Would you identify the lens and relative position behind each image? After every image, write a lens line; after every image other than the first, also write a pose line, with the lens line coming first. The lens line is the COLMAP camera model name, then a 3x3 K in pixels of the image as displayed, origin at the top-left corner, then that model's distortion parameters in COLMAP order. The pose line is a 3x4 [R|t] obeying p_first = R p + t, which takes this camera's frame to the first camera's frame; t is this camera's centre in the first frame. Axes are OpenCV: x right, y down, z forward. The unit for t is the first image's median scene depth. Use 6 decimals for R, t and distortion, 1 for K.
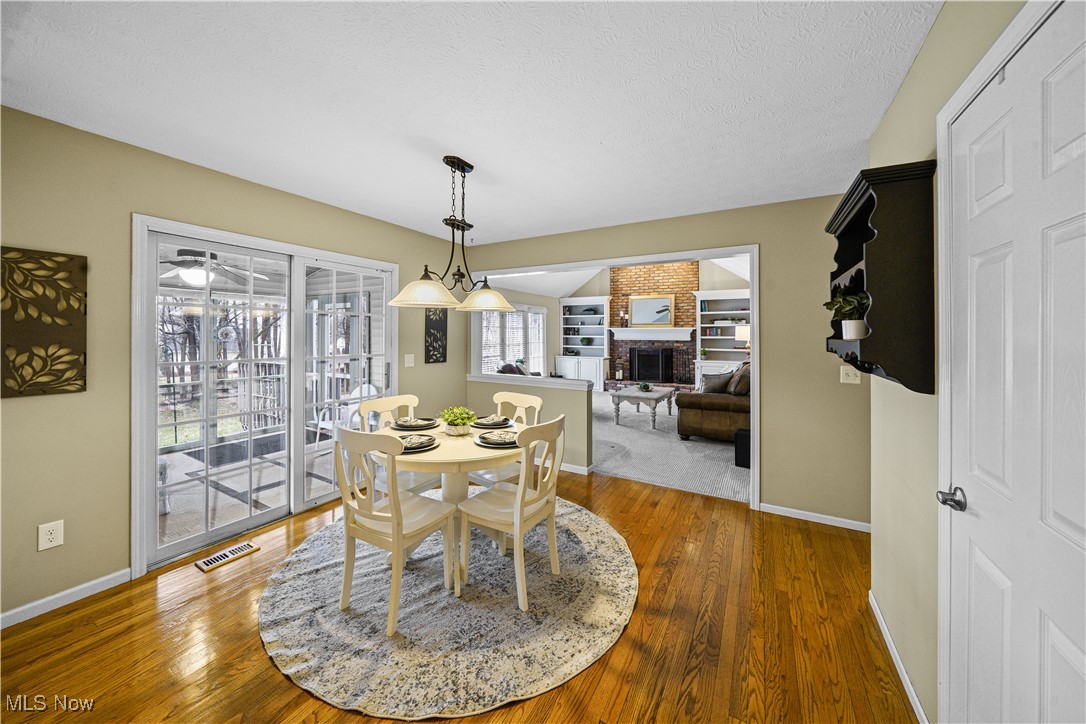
lens RADIAL K [[379.8, 0, 541.7], [0, 379.8, 336.3], [0, 0, 1]] dist [-0.000517, -0.000023]
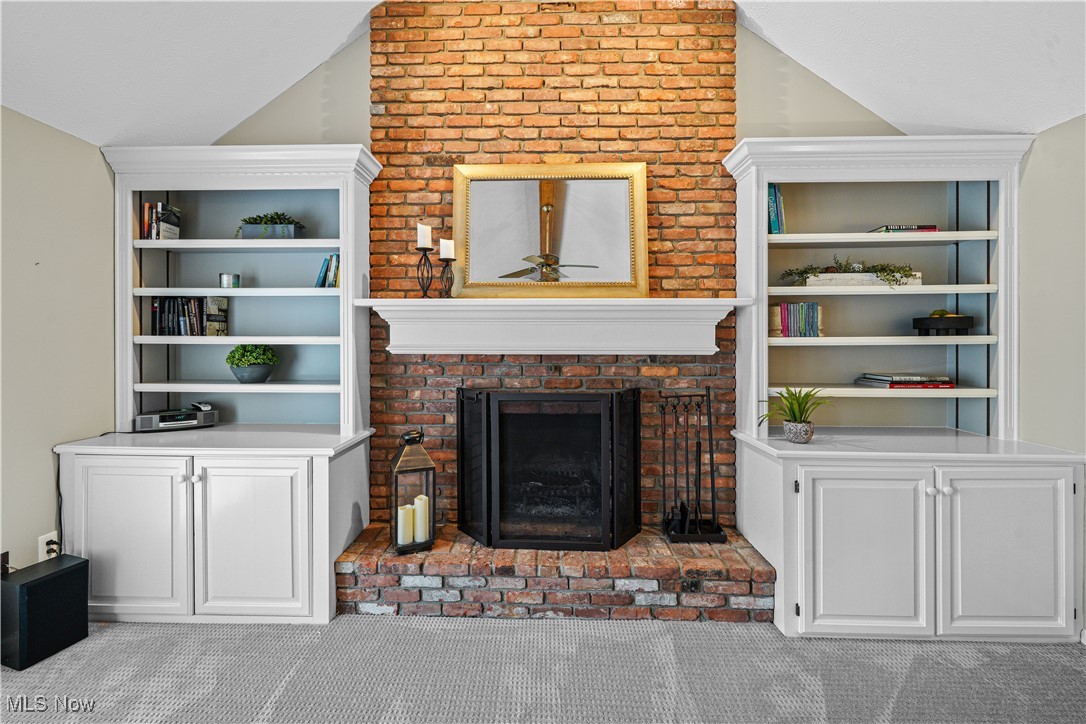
lens RADIAL K [[445.0, 0, 543.9], [0, 445.0, 343.0], [0, 0, 1]] dist [-0.010224, 0.000019]
pose [[0.886417, -0.003526, 0.462873, 0.152680], [0.003674, 0.999993, 0.000582, 0.002847], [-0.462872, 0.001184, 0.886424, 0.738043]]
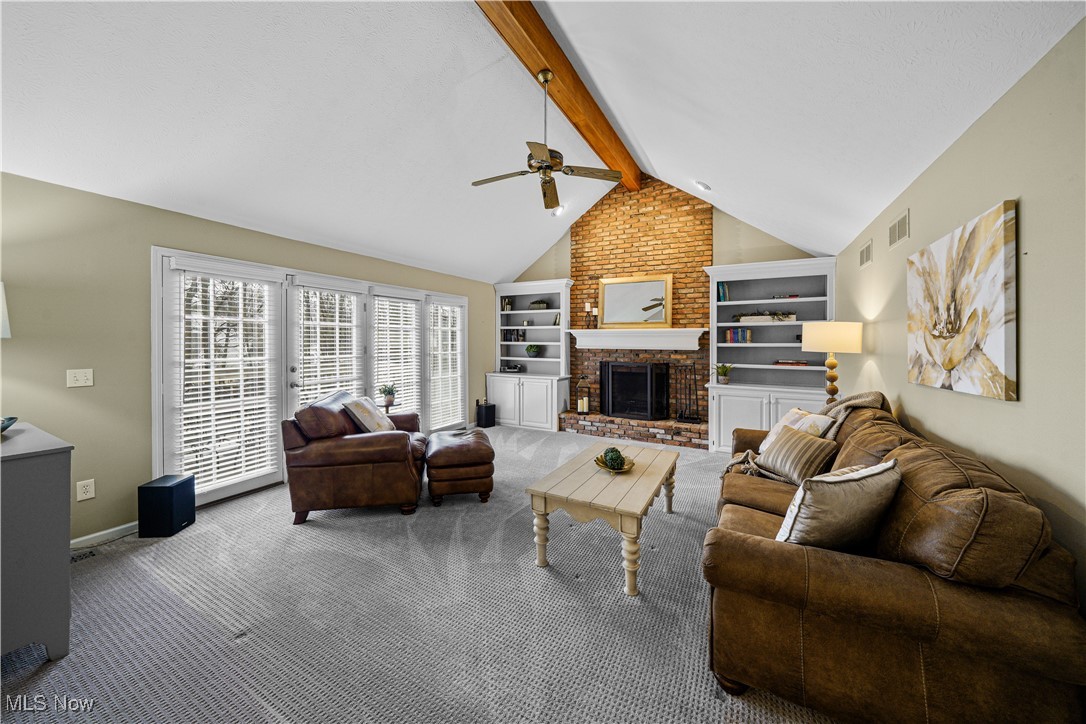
lens RADIAL K [[383.2, 0, 538.4], [0, 383.2, 345.7], [0, 0, 1]] dist [-0.001734, -0.000145]
pose [[0.999893, 0.002481, 0.014401, 0.120178], [-0.002524, 0.999992, 0.002954, 0.002809], [-0.014394, -0.002990, 0.999892, 0.368784]]
